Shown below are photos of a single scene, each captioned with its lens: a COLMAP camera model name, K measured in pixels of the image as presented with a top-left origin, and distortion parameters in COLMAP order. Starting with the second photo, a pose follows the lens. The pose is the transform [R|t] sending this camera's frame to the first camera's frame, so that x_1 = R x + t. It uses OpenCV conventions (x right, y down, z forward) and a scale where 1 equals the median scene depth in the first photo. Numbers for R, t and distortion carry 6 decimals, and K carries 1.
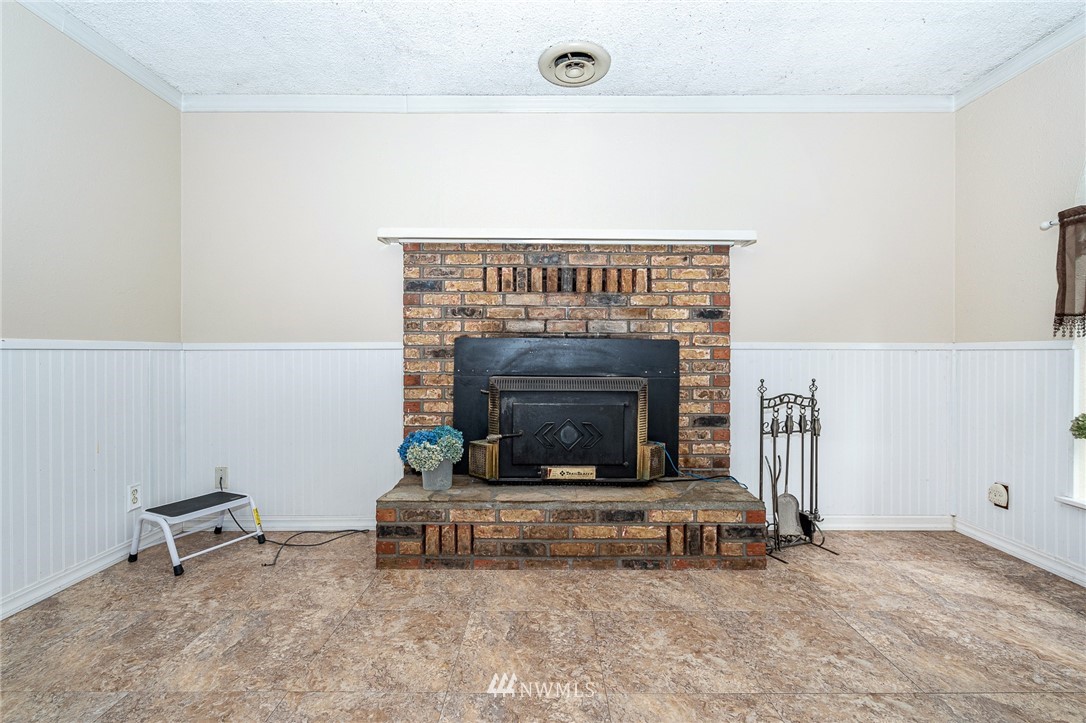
lens RADIAL K [[494.3, 0, 546.9], [0, 494.3, 355.9], [0, 0, 1]] dist [-0.005135, 0.000802]
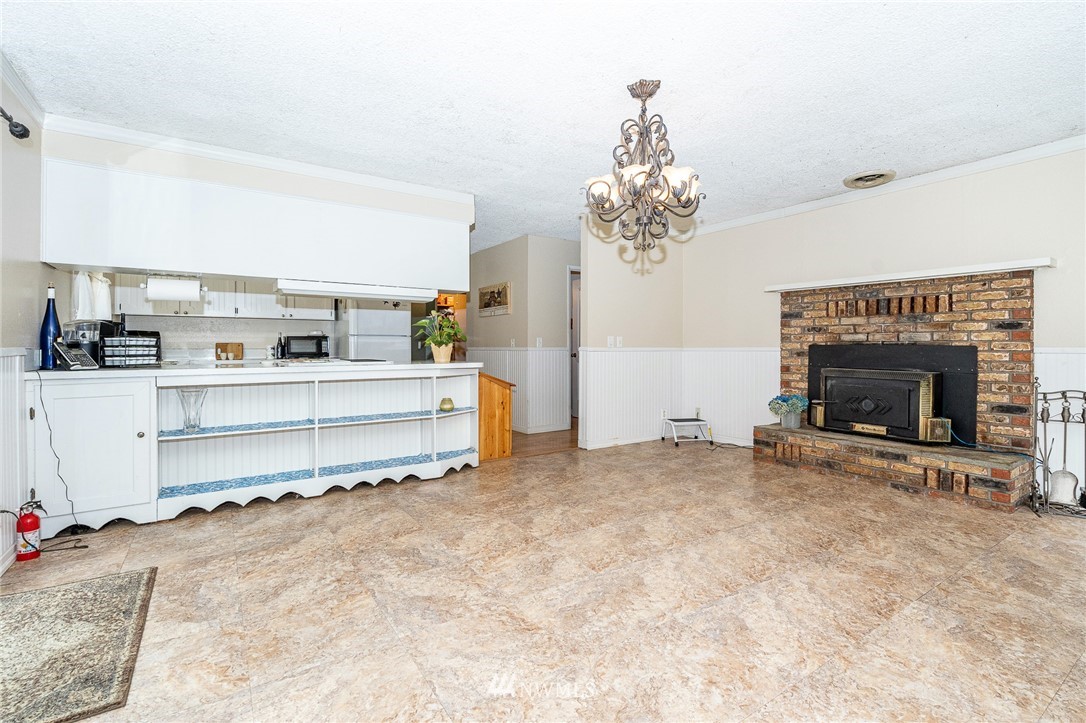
lens RADIAL K [[494.3, 0, 540.6], [0, 494.3, 348.0], [0, 0, 1]] dist [-0.005135, 0.000802]
pose [[0.552368, 0.001101, -0.833600, 0.723287], [-0.005930, 0.999979, -0.002609, -0.016242], [0.833579, 0.006384, 0.552363, -0.715606]]
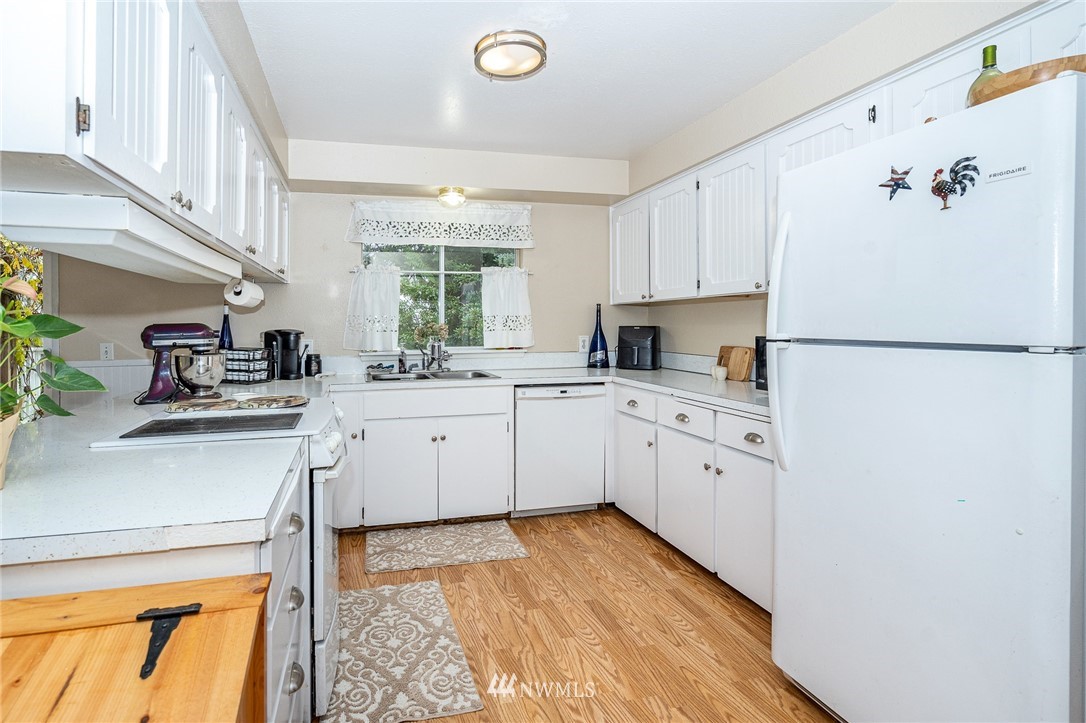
lens RADIAL K [[494.3, 0, 468.1], [0, 494.3, 326.7], [0, 0, 1]] dist [-0.005135, 0.000802]
pose [[-0.974284, 0.009131, -0.225138, -1.122273], [0.007892, 0.999948, 0.006402, -0.097223], [0.225185, 0.004461, -0.974306, 0.335020]]
